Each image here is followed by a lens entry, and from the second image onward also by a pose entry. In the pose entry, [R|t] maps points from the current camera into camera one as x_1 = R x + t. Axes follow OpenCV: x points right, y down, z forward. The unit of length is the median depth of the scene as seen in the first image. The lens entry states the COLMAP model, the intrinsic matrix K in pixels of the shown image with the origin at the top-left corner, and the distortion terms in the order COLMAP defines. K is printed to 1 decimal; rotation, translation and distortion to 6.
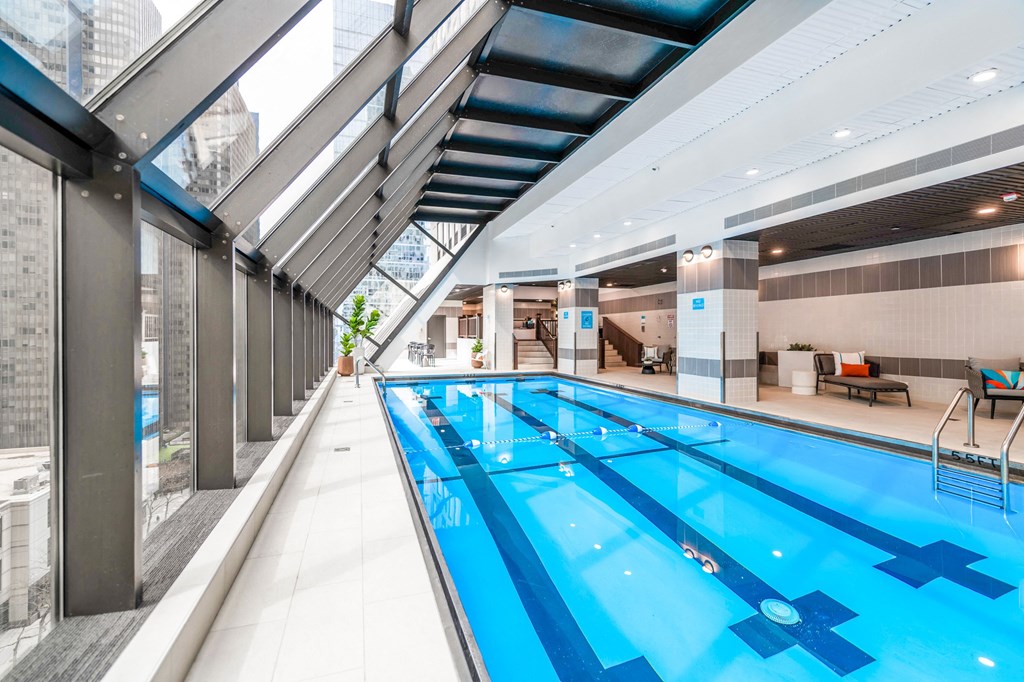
lens RADIAL K [[469.9, 0, 508.7], [0, 469.9, 336.2], [0, 0, 1]] dist [0.001095, 0.000013]
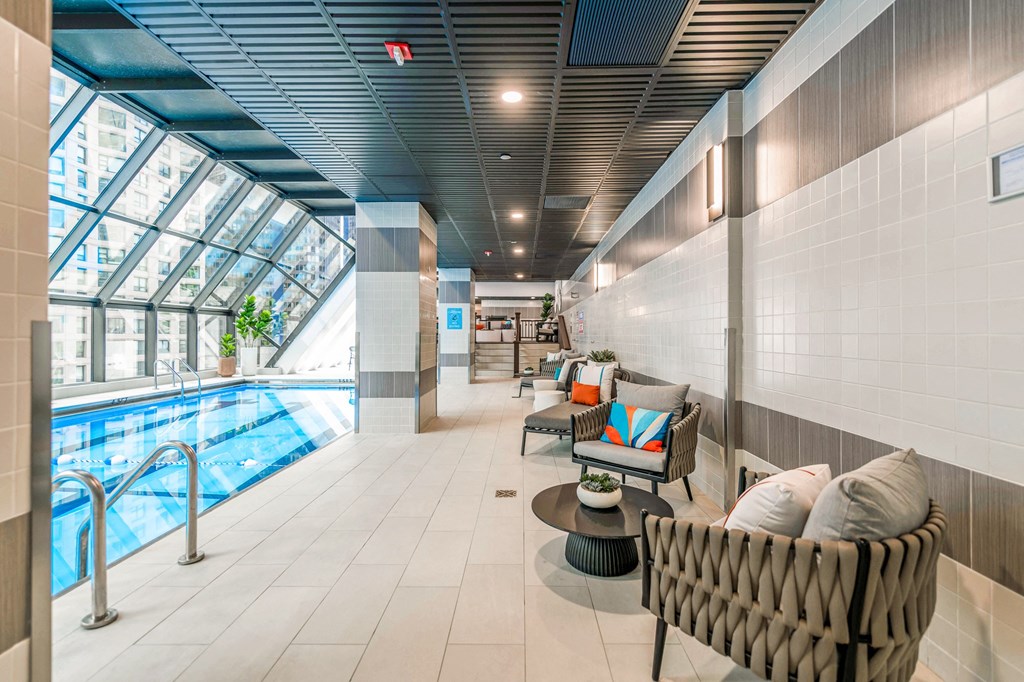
lens RADIAL K [[469.9, 0, 513.0], [0, 469.9, 336.0], [0, 0, 1]] dist [0.001095, 0.000013]
pose [[0.945697, 0.004500, -0.325018, 0.531355], [-0.005549, 0.999982, -0.002302, -0.002585], [0.325002, 0.003981, 0.945705, 0.243496]]
